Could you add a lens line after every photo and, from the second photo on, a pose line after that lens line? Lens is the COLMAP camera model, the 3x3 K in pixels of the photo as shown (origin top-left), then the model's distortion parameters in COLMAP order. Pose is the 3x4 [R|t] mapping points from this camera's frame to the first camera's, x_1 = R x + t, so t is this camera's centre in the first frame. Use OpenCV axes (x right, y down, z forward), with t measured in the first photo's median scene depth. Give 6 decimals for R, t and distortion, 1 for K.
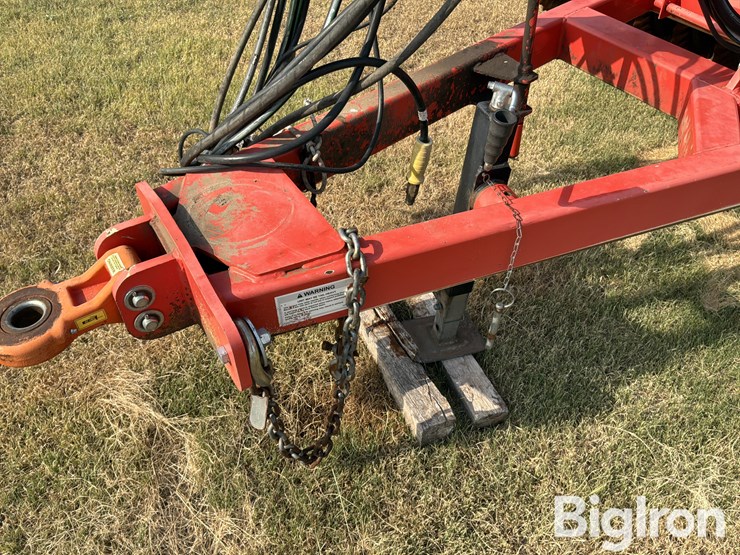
lens RADIAL K [[616.8, 0, 370.0], [0, 616.8, 277.5], [0, 0, 1]] dist [0.122687, -0.259365]
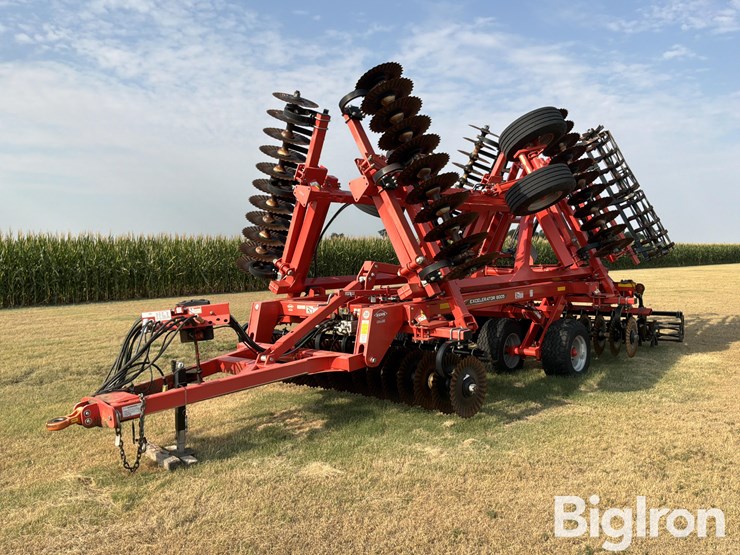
lens RADIAL K [[616.8, 0, 370.0], [0, 616.8, 277.5], [0, 0, 1]] dist [0.122687, -0.259365]
pose [[0.954386, -0.083752, 0.286588, 0.240488], [0.244847, 0.768850, -0.590694, 1.772030], [-0.170872, 0.633920, 0.754286, -2.372629]]
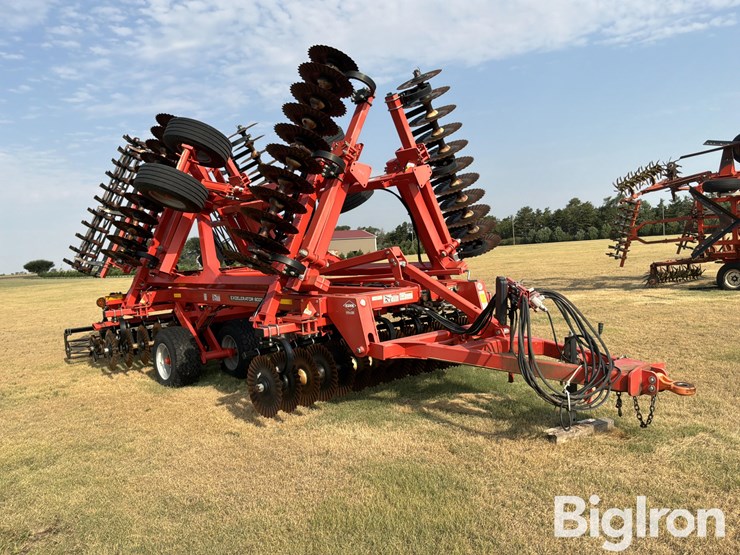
lens RADIAL K [[624.0, 0, 372.0], [0, 624.0, 289.6], [0, 0, 1]] dist [0.009894, -0.053086]
pose [[-0.155232, -0.110012, 0.981733, -3.196971], [0.695833, 0.693240, 0.187709, -1.902483], [-0.701227, 0.712261, -0.031063, 1.603411]]
